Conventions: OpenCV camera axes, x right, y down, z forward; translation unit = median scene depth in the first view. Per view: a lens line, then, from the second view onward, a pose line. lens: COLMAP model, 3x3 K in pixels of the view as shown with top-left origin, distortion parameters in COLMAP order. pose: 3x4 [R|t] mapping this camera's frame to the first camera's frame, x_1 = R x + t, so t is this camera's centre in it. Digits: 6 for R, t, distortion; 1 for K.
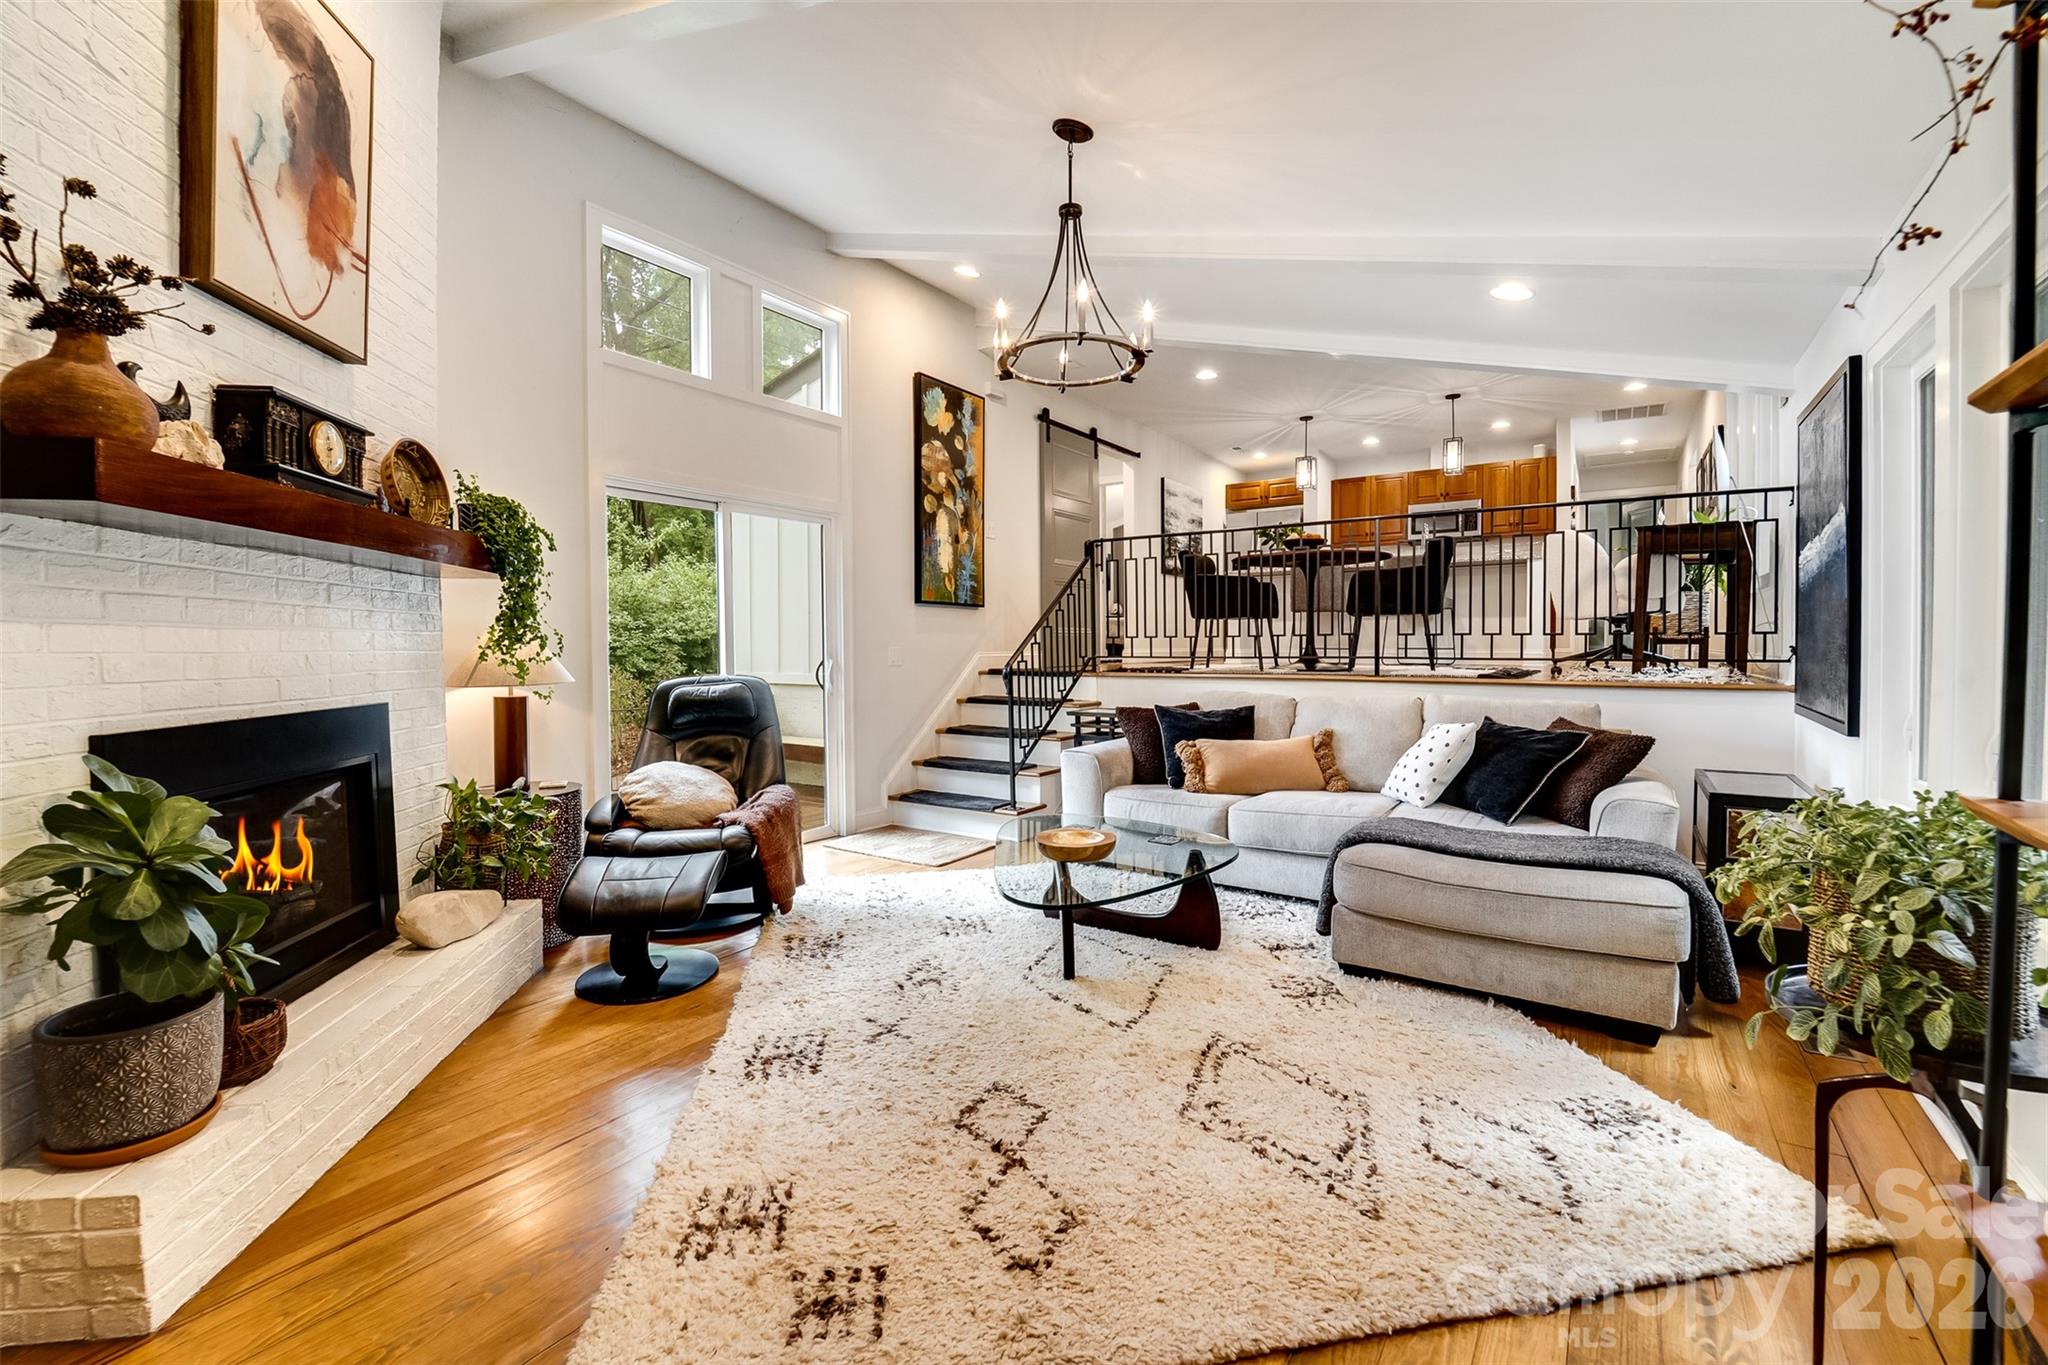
lens RADIAL K [[857.8, 0, 1027.2], [0, 857.8, 675.3], [0, 0, 1]] dist [-0.025482, 0.001471]
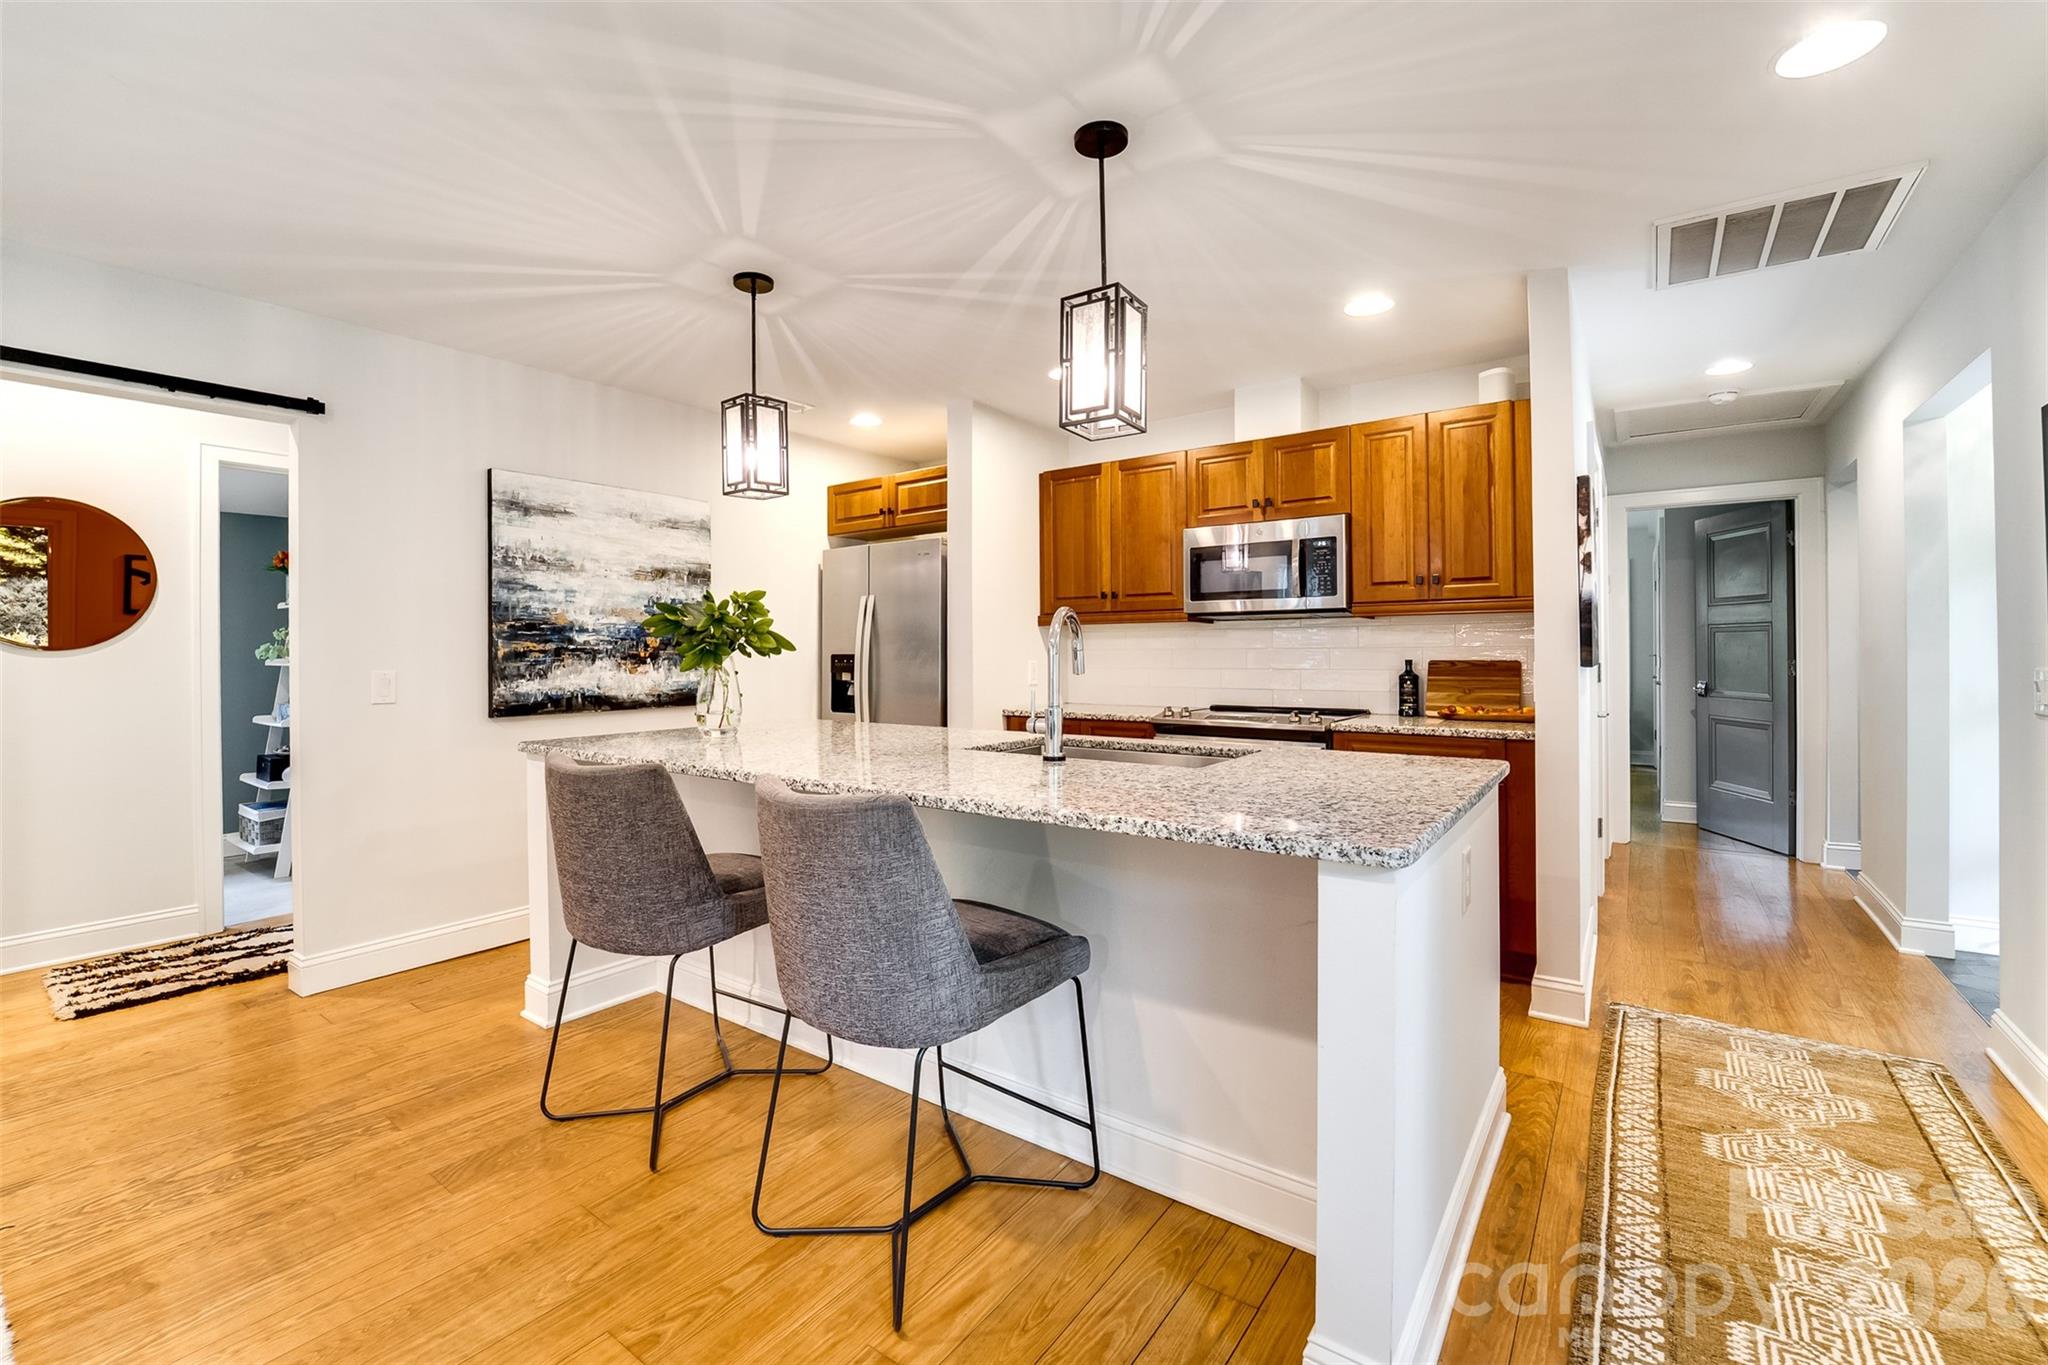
lens RADIAL K [[857.8, 0, 1025.9], [0, 857.8, 649.7], [0, 0, 1]] dist [-0.025482, 0.001471]
pose [[0.999622, -0.001236, -0.027471, 0.603433], [0.000273, 0.999387, -0.035012, -0.200949], [0.027497, 0.034991, 0.999009, 0.924714]]
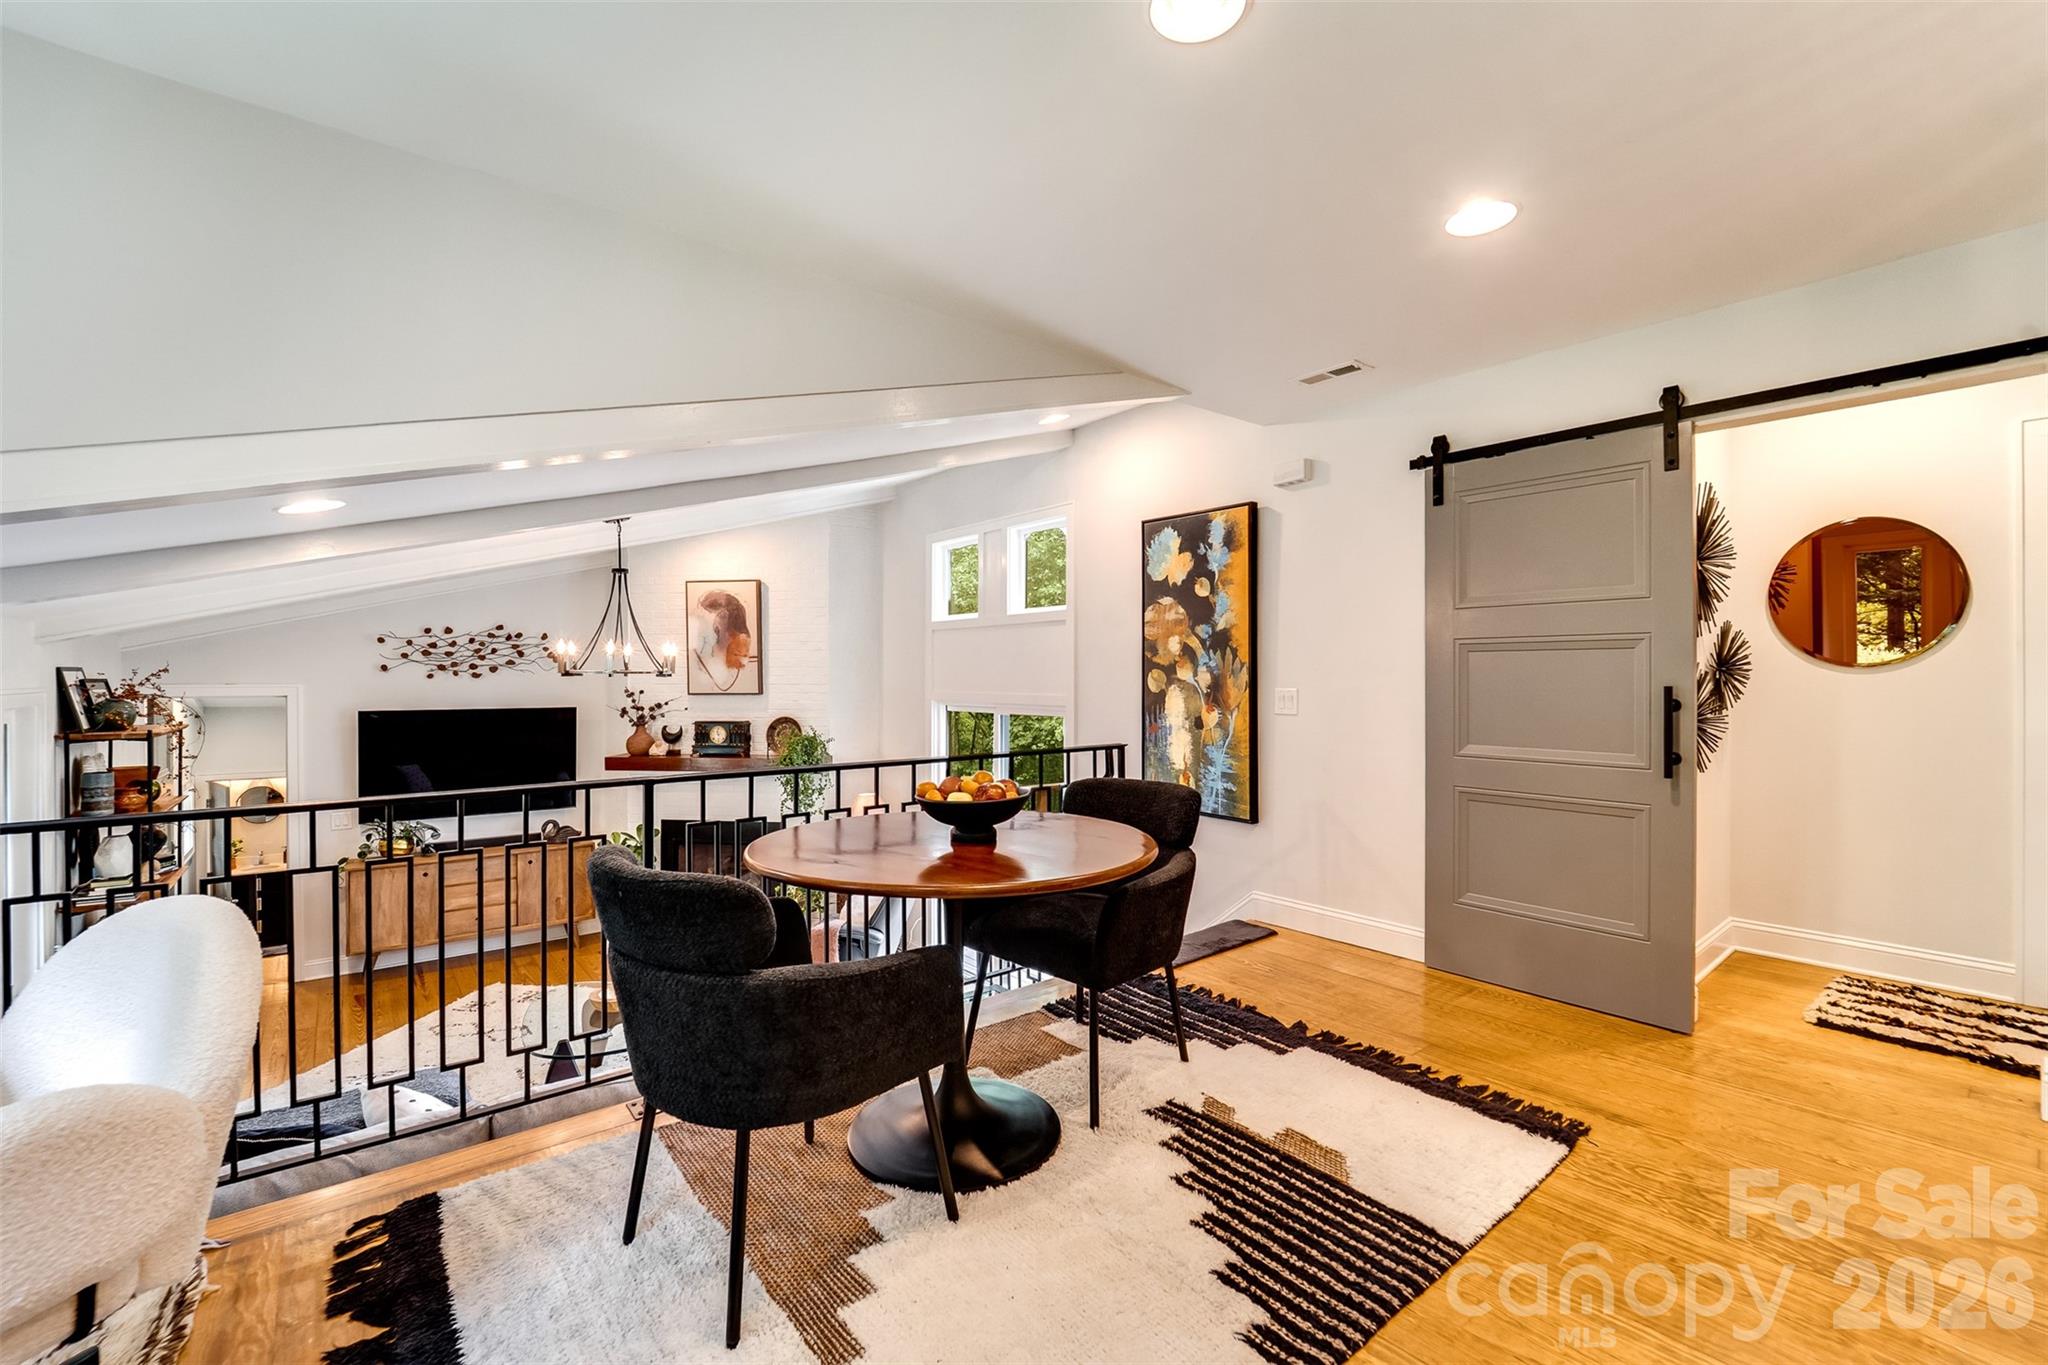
lens RADIAL K [[857.8, 0, 1026.2], [0, 857.8, 678.9], [0, 0, 1]] dist [-0.025482, 0.001471]
pose [[-0.285248, 0.009229, -0.958409, 0.648746], [-0.029324, 0.999401, 0.018351, -0.205930], [0.958005, 0.033339, -0.284806, 1.072771]]
